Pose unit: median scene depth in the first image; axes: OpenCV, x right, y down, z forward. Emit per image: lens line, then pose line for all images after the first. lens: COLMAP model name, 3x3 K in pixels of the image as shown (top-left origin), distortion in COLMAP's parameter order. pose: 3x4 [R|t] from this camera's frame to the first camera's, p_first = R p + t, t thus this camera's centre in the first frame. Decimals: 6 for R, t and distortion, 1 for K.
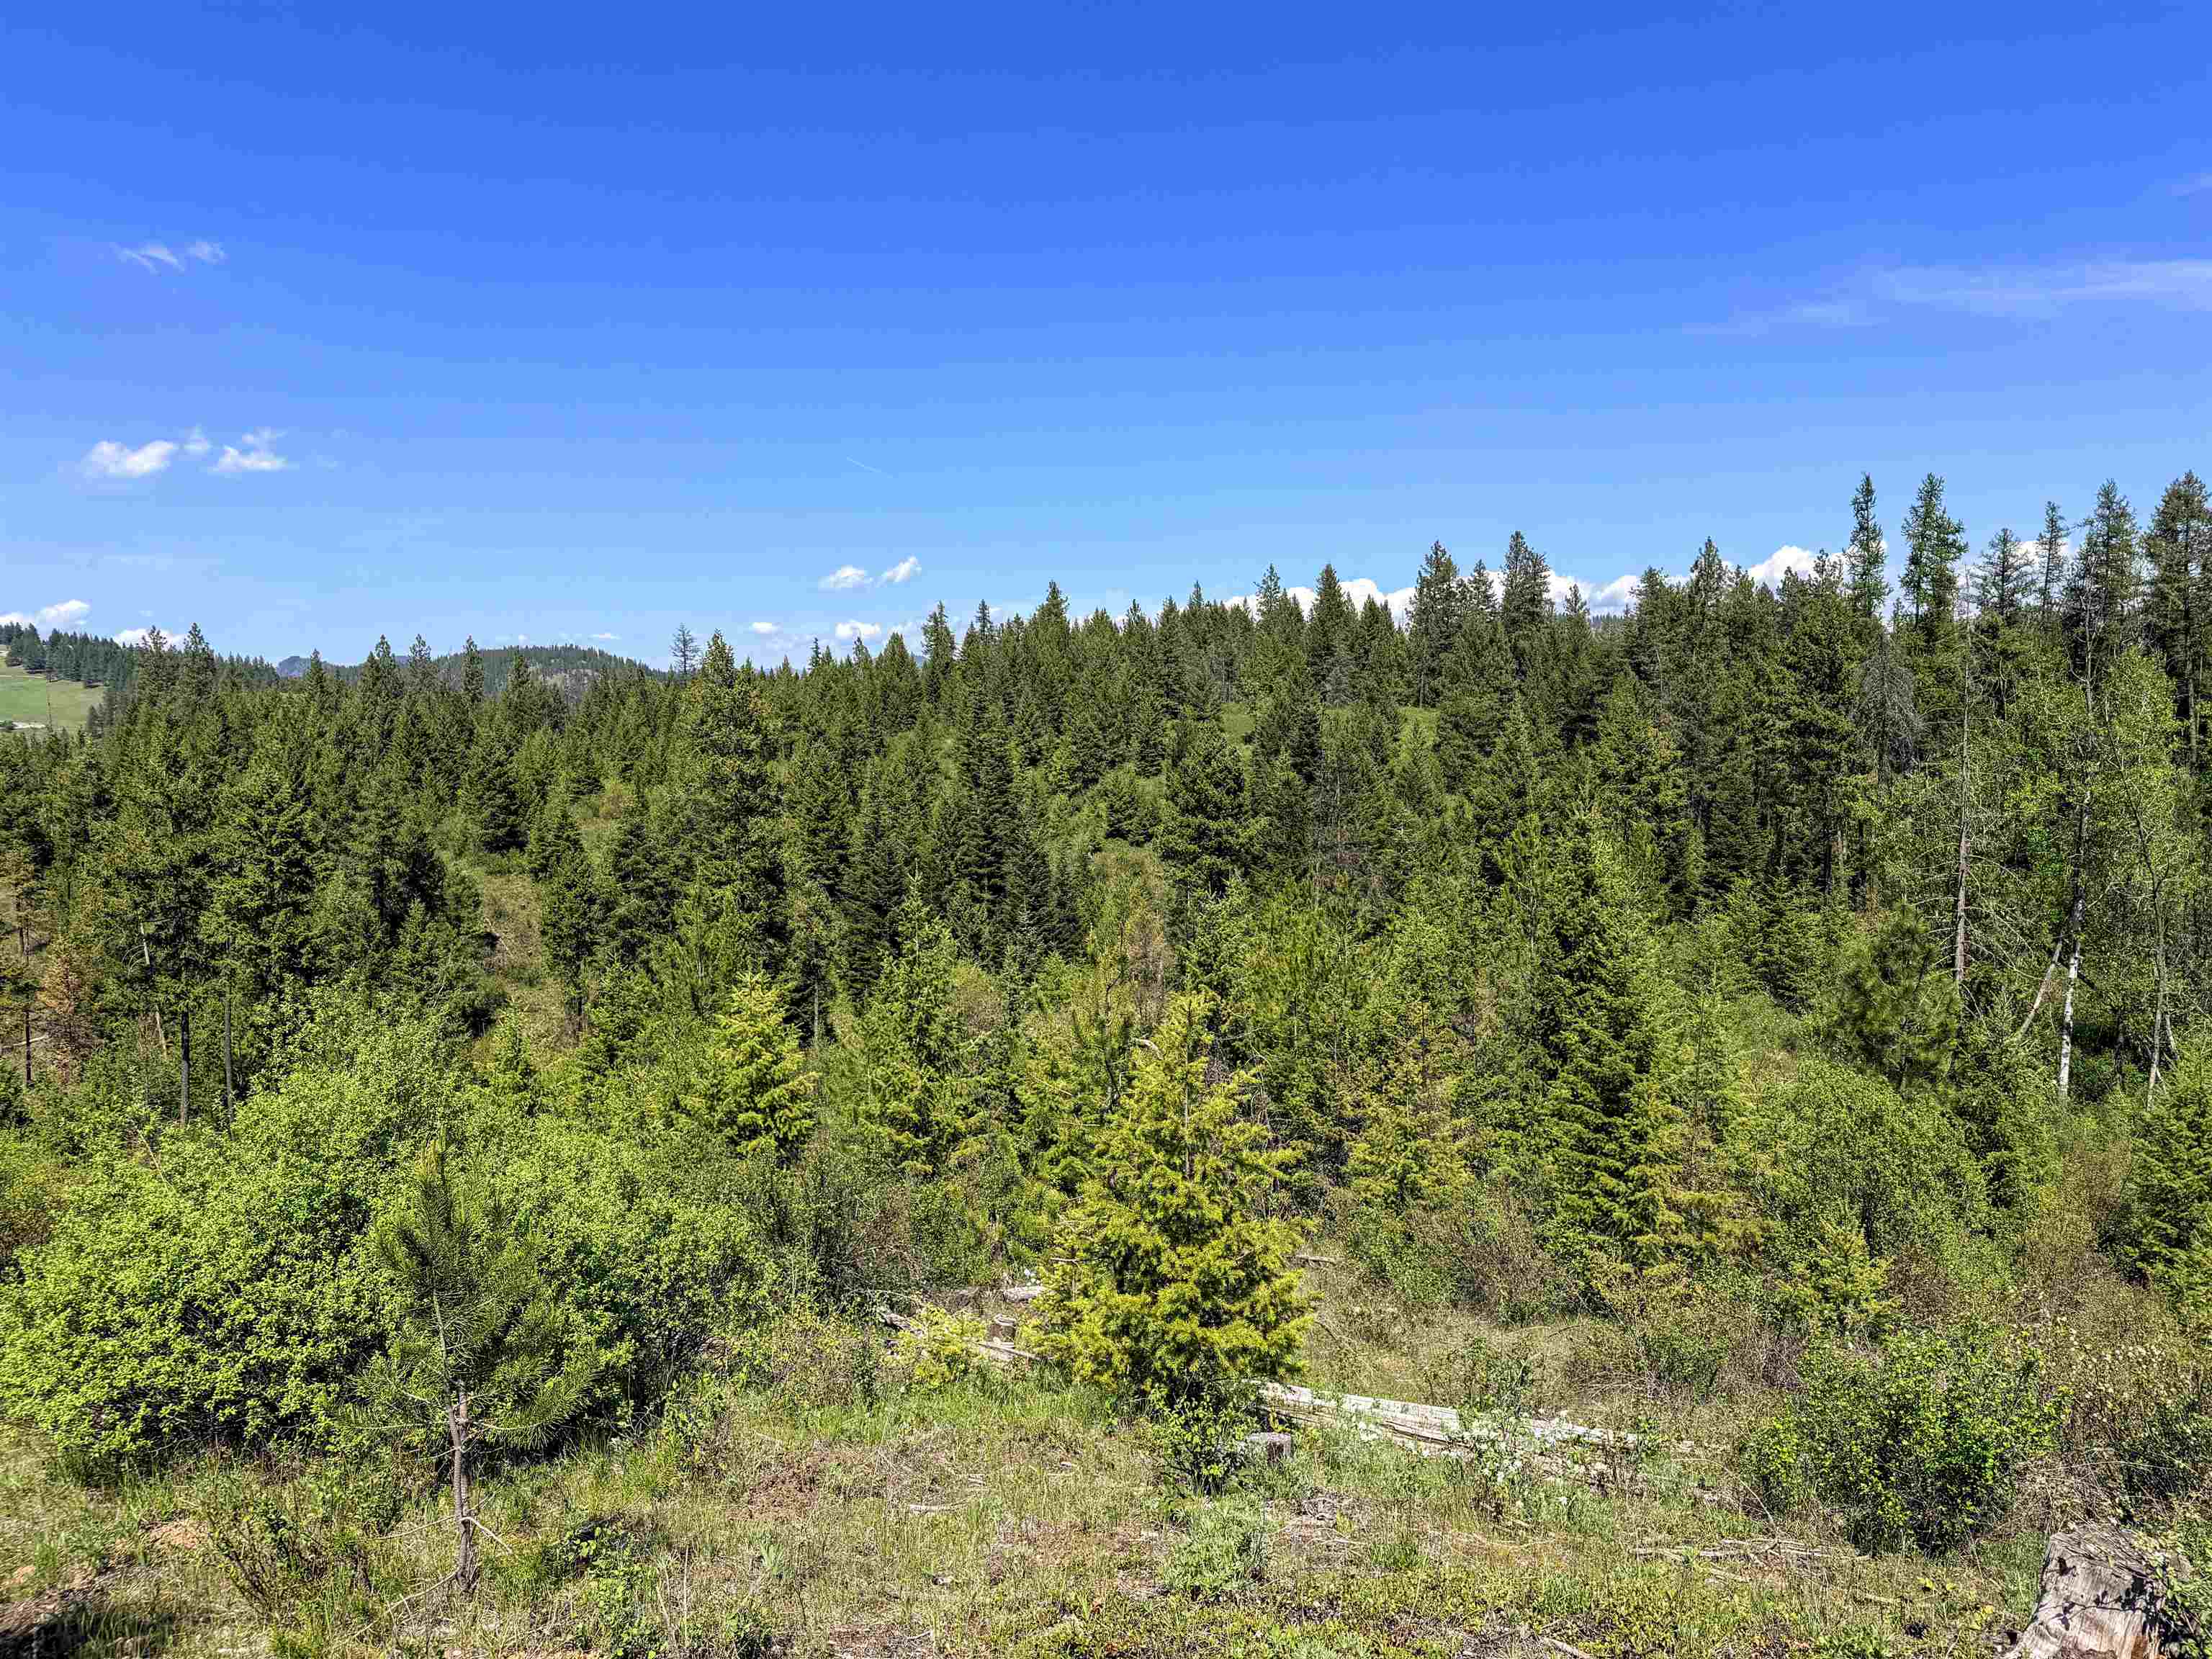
lens RADIAL K [[1512.1, 0, 1101.9], [0, 1512.1, 827.1], [0, 0, 1]] dist [0.052418, -0.065332]
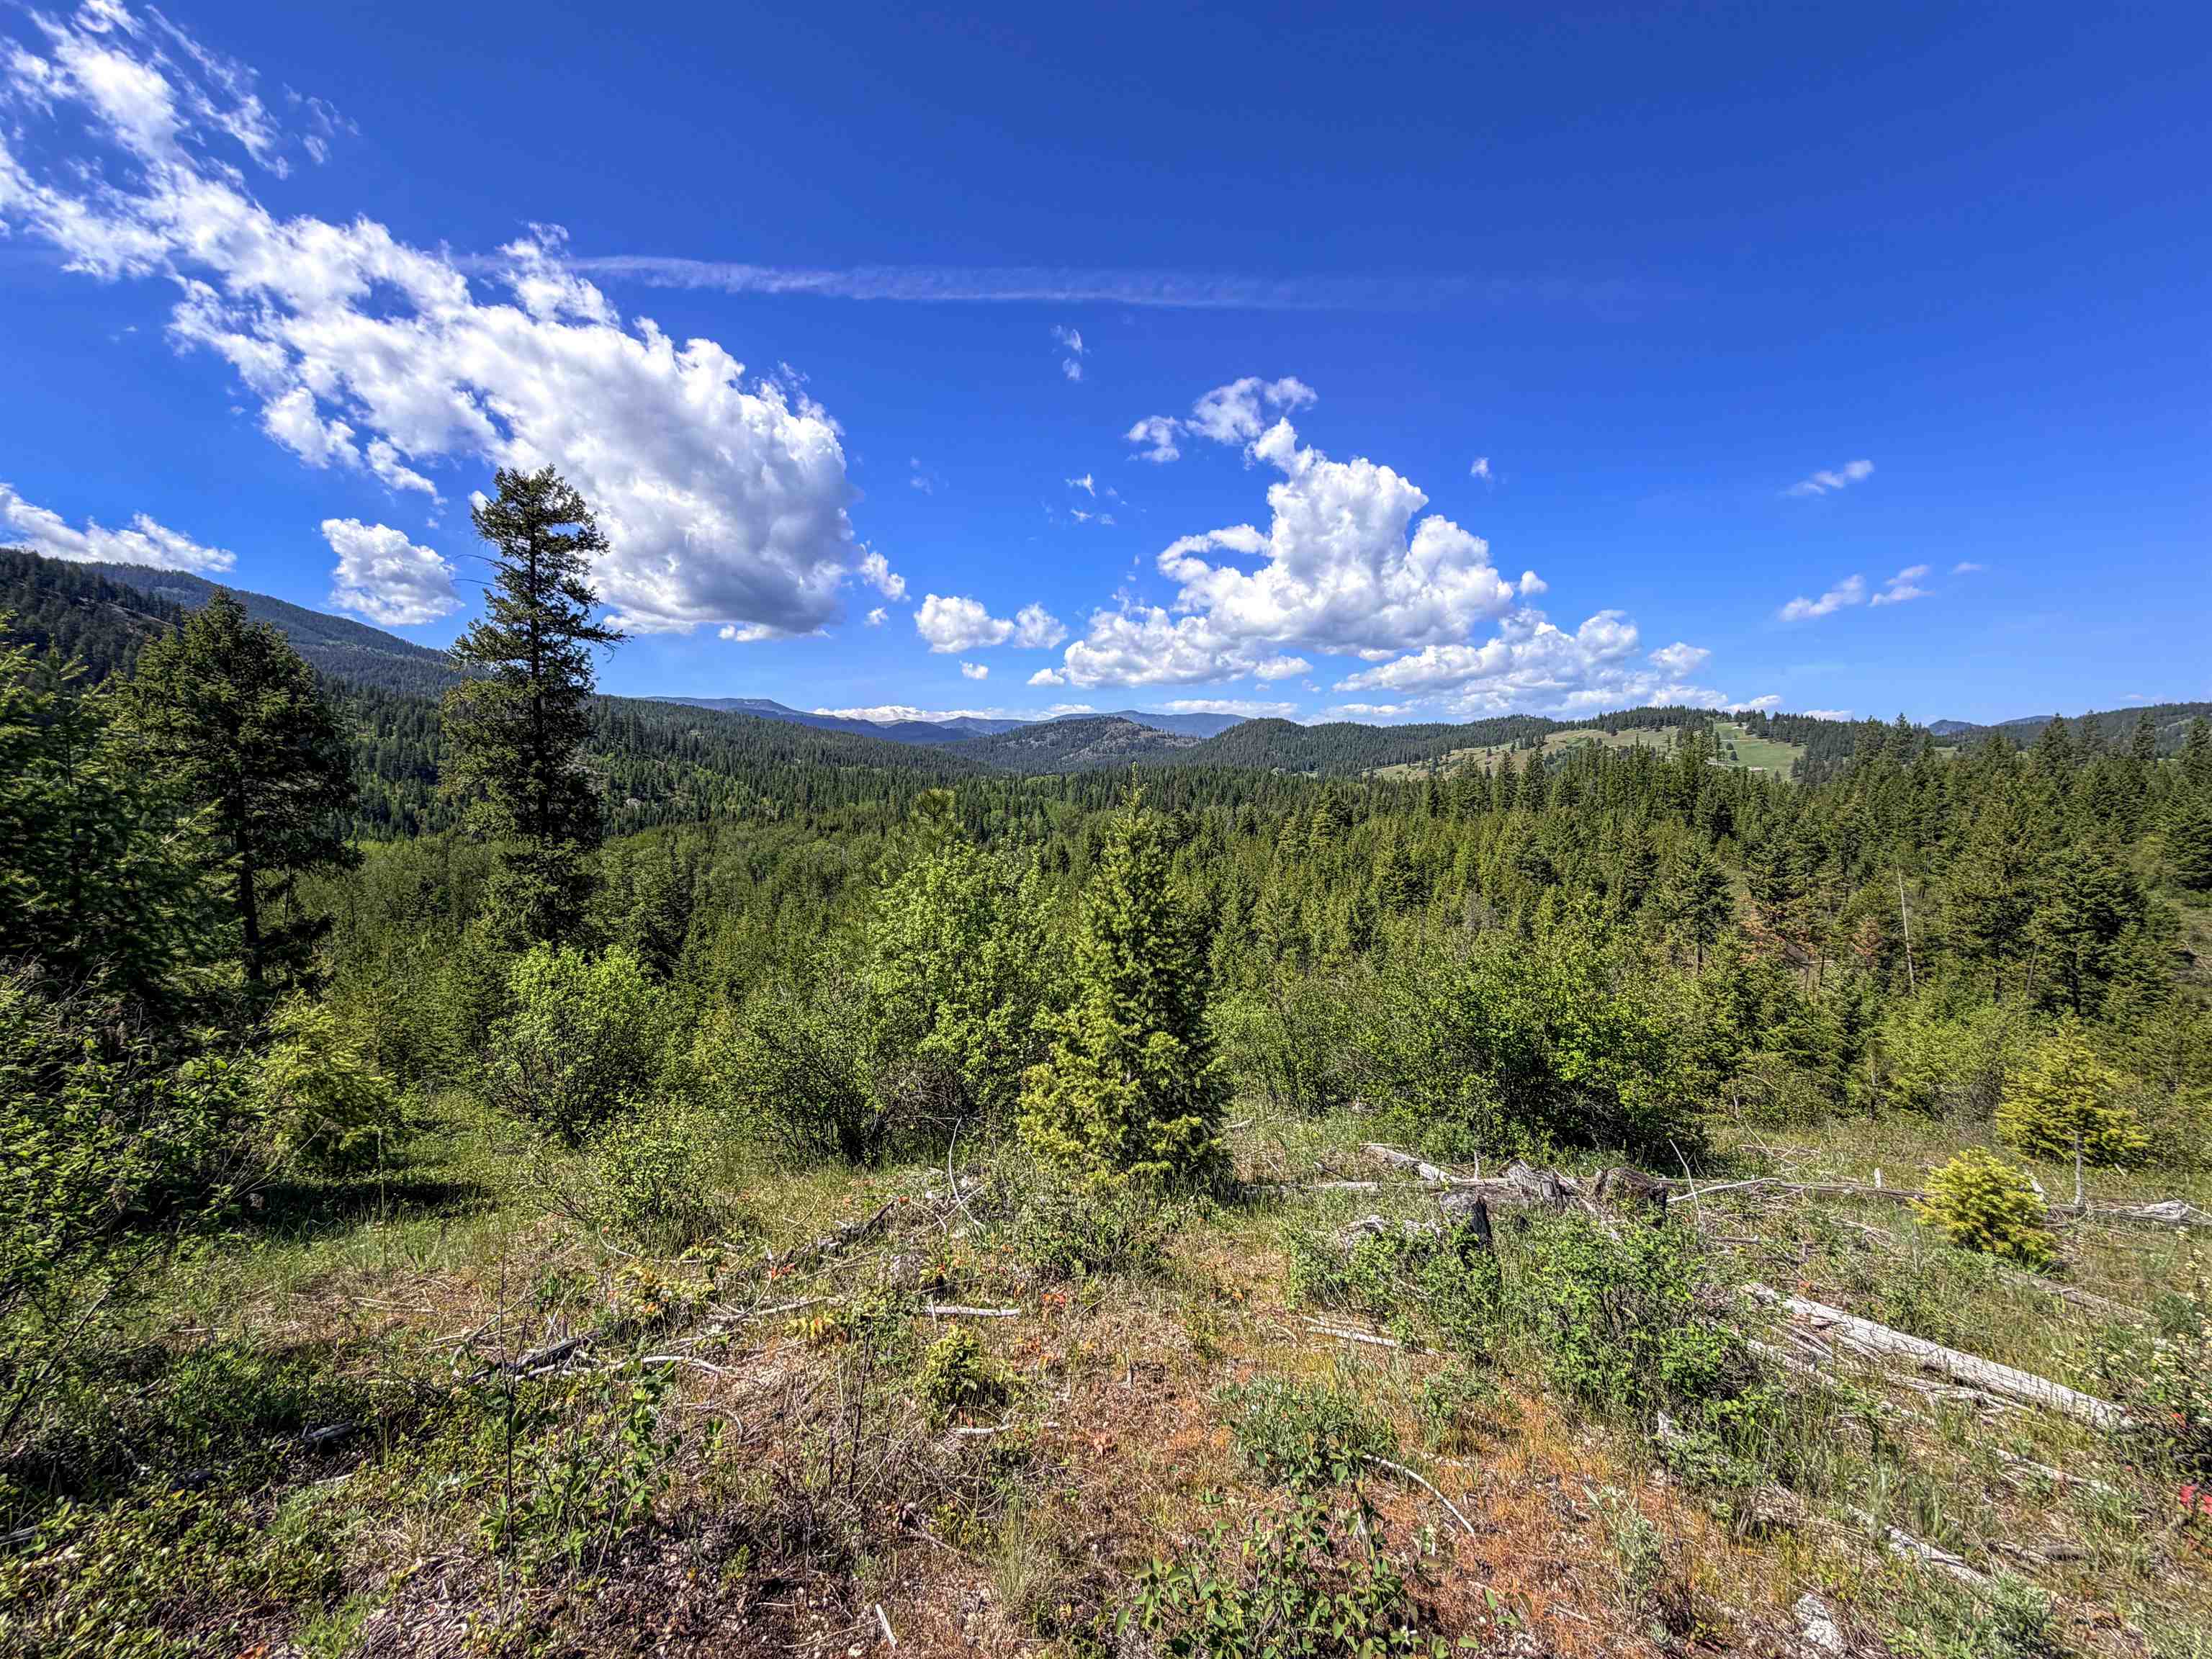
lens RADIAL K [[863.2, 0, 1106.4], [0, 863.2, 856.8], [0, 0, 1]] dist [-0.005754, 0.000495]
pose [[0.315835, 0.099596, -0.943572, -0.004201], [-0.063511, 0.994464, 0.083709, -0.016452], [0.946686, 0.033489, 0.320412, -0.135667]]
